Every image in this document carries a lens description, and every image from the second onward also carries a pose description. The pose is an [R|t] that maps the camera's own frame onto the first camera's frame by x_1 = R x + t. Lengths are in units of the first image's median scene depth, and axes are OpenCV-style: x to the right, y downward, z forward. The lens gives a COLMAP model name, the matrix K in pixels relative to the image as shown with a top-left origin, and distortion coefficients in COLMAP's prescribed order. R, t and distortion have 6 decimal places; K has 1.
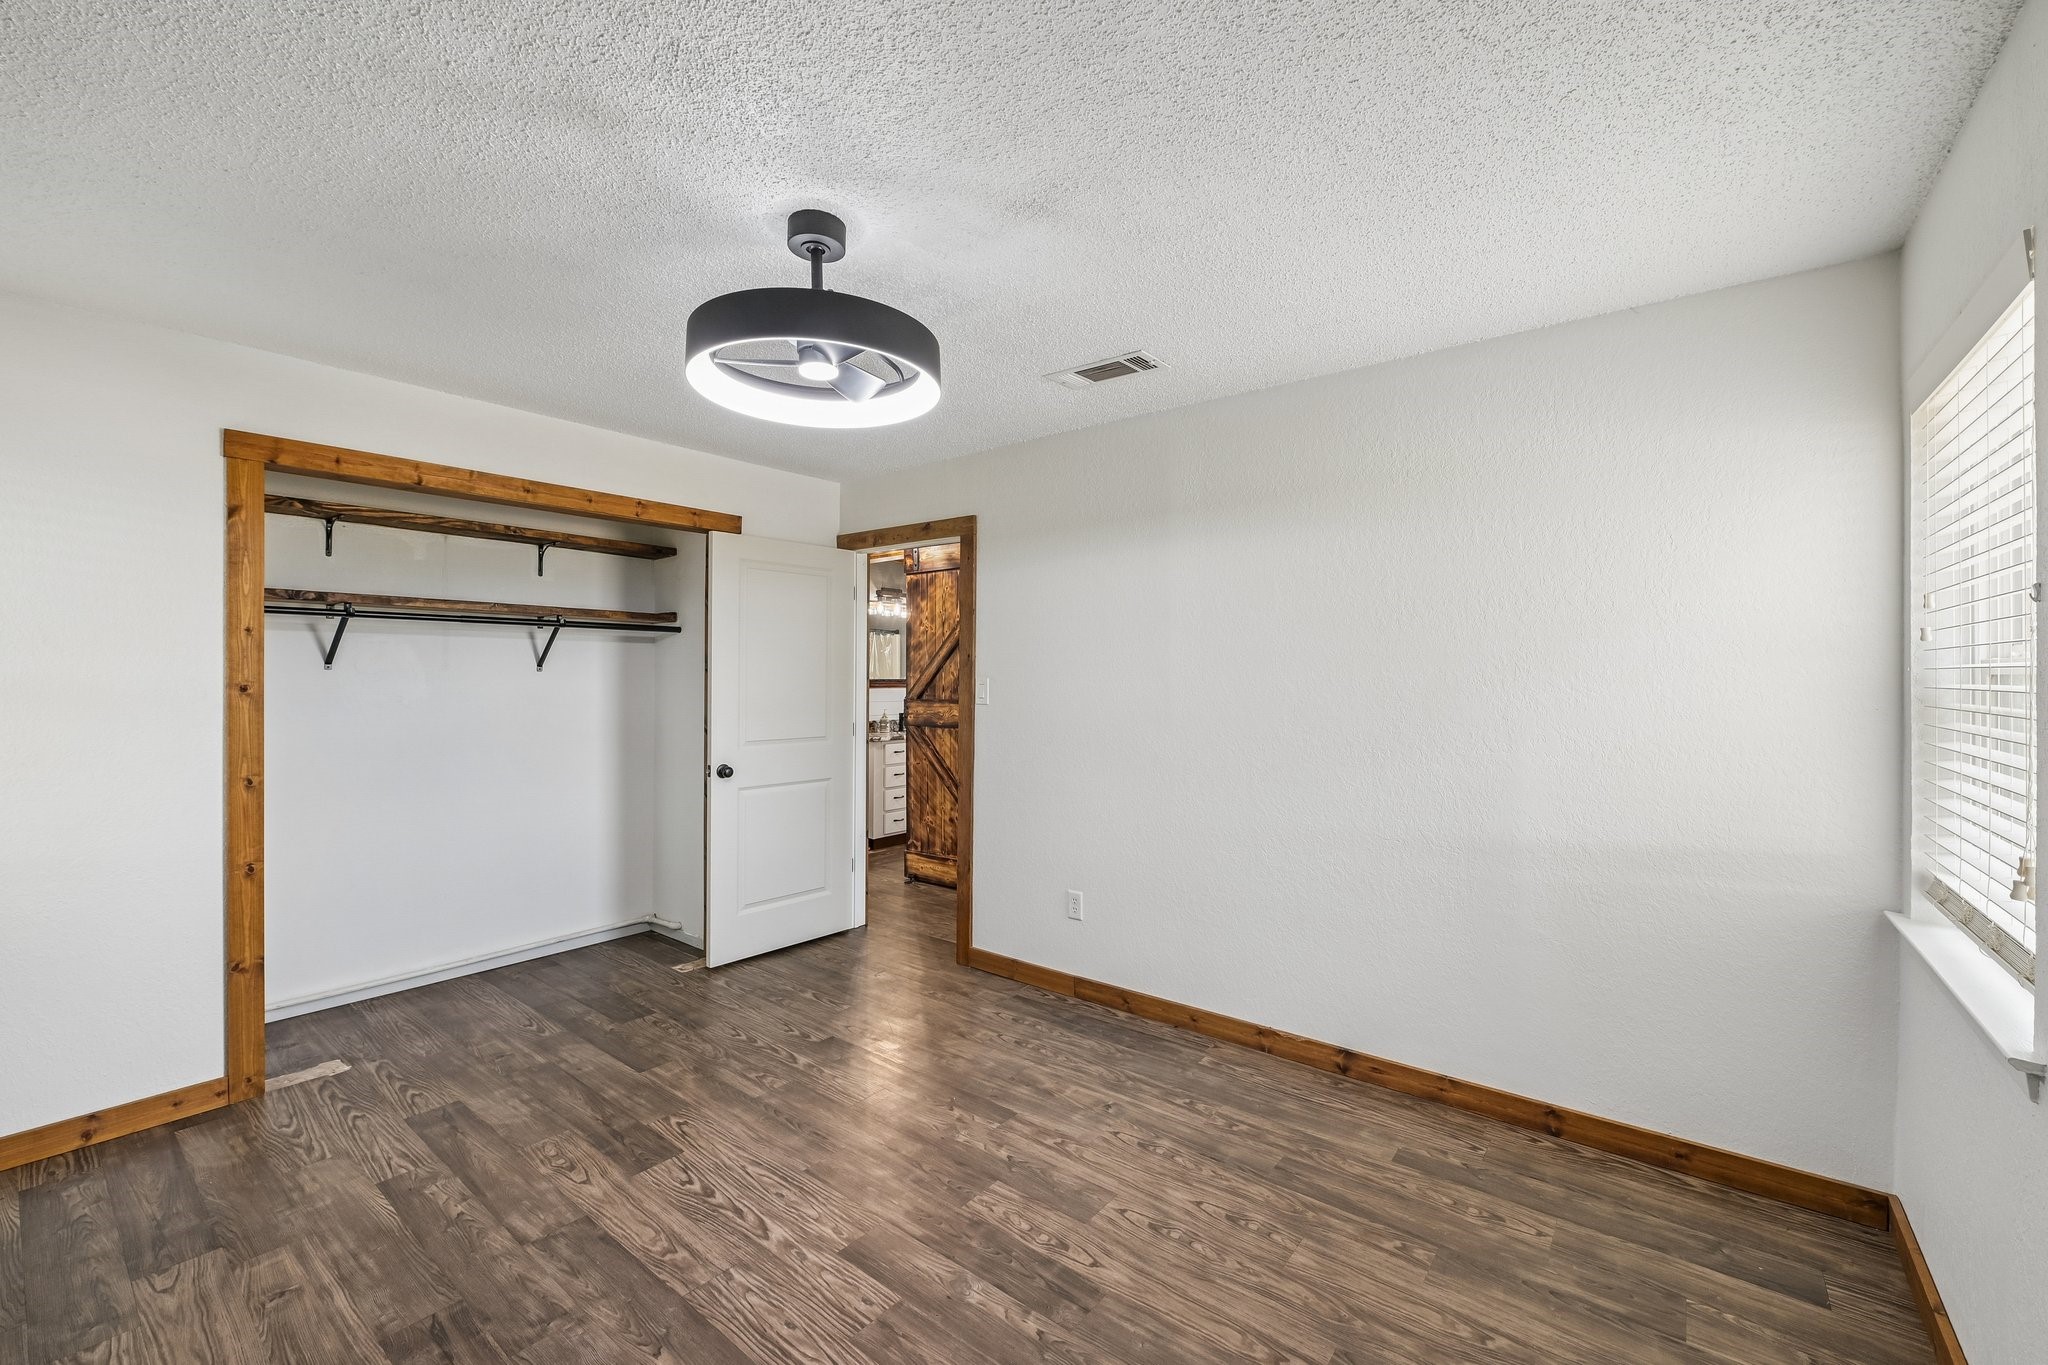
lens RADIAL K [[814.7, 0, 1035.1], [0, 814.7, 679.7], [0, 0, 1]] dist [-0.003229, -0.000266]
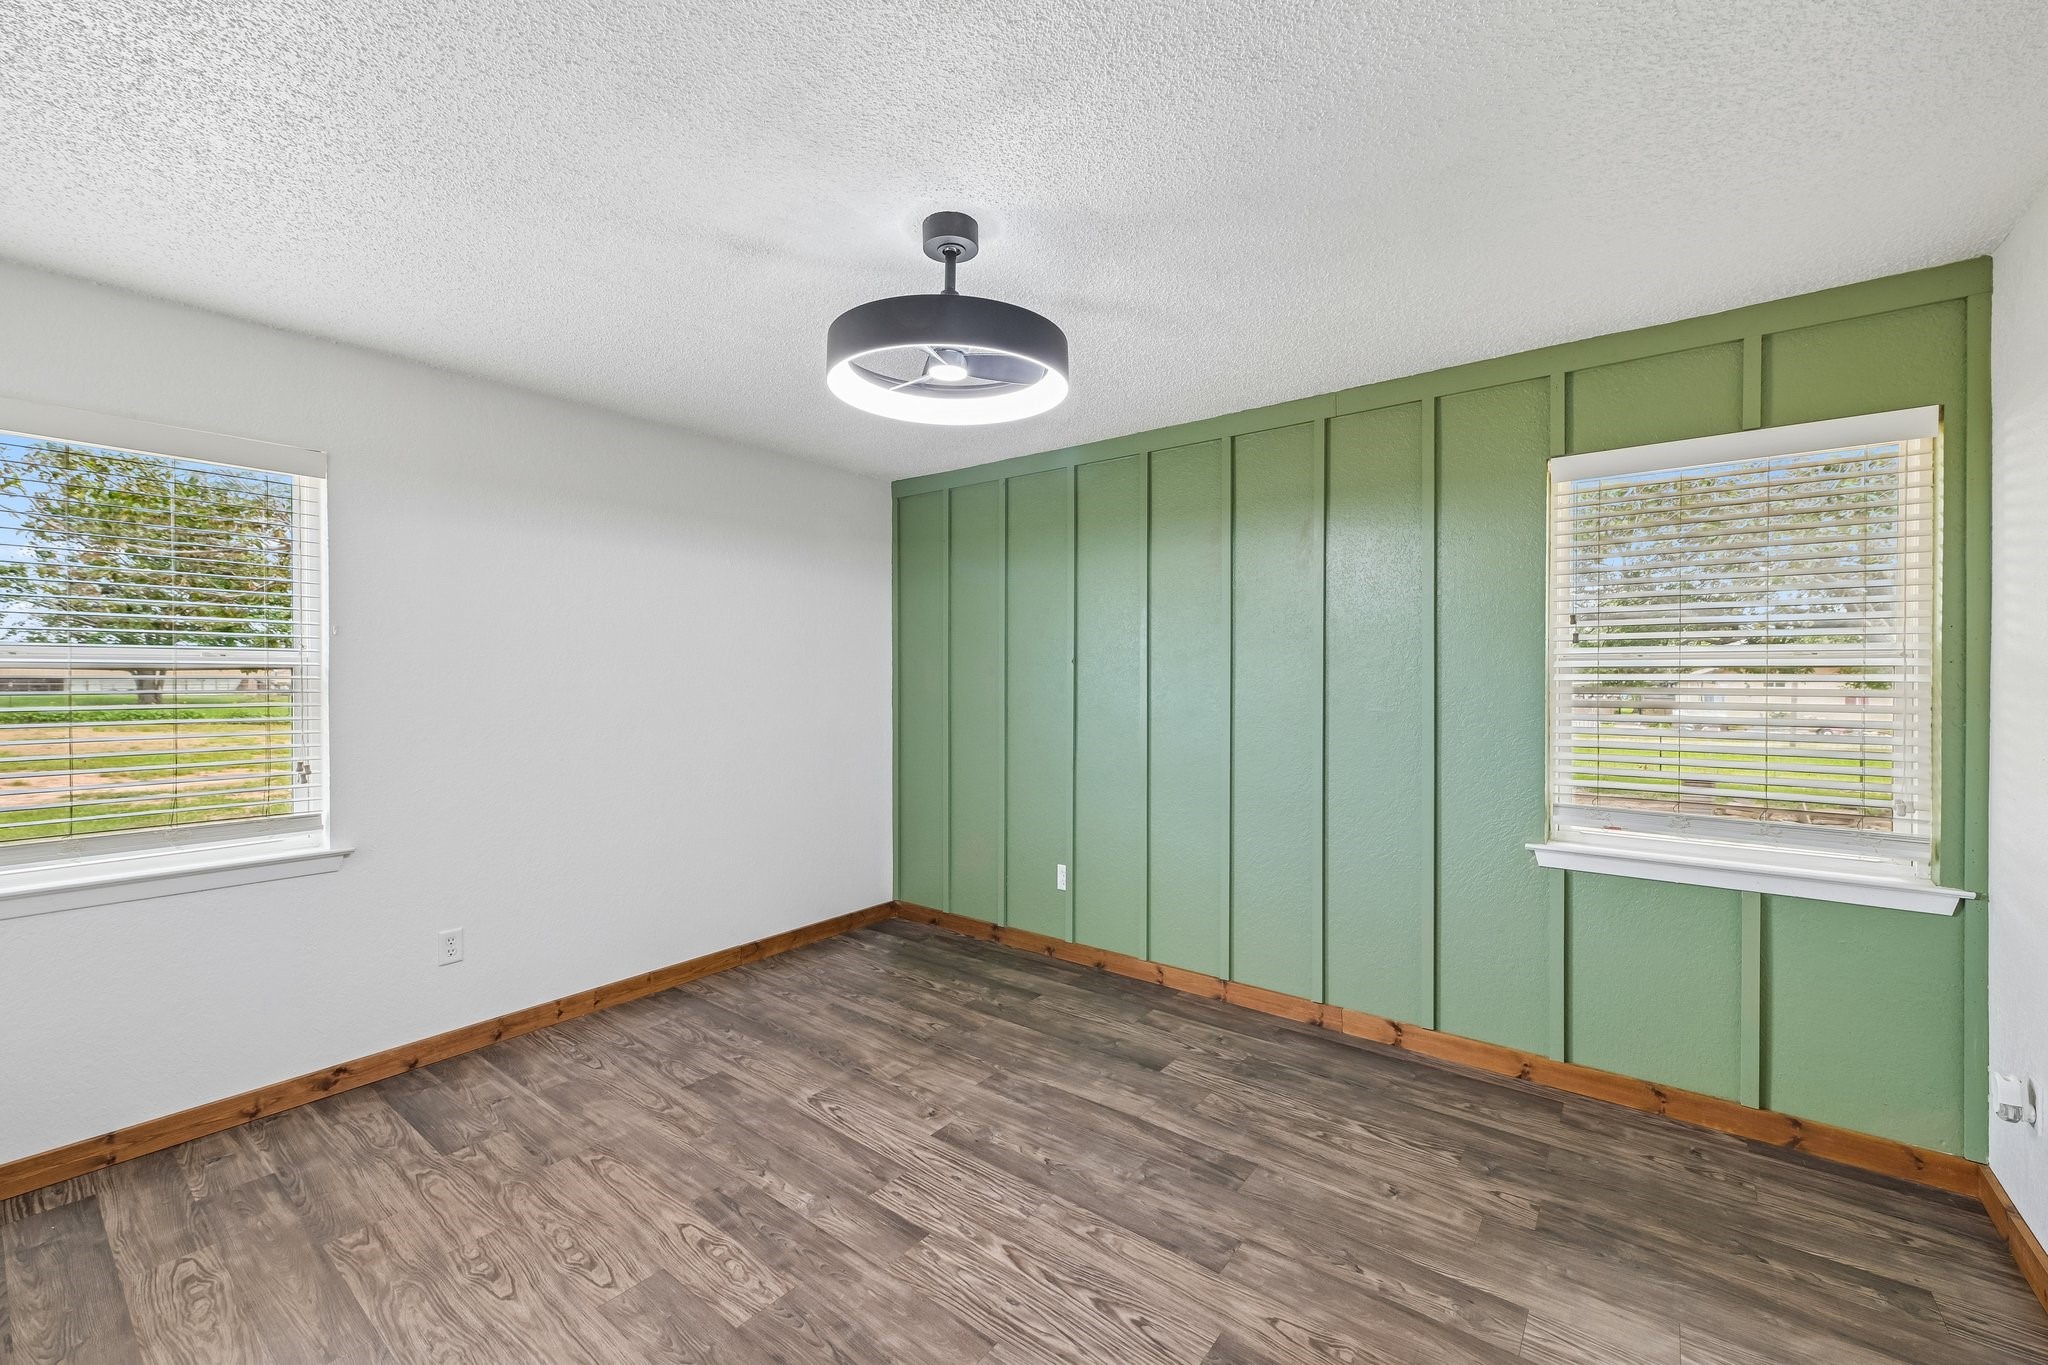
lens RADIAL K [[814.7, 0, 1035.1], [0, 814.7, 679.7], [0, 0, 1]] dist [-0.003229, -0.000266]
pose [[-0.999893, -0.002891, -0.014368, -0.358788], [-0.003035, 0.999945, 0.009993, -0.001736], [0.014338, 0.010036, -0.999847, 2.016538]]
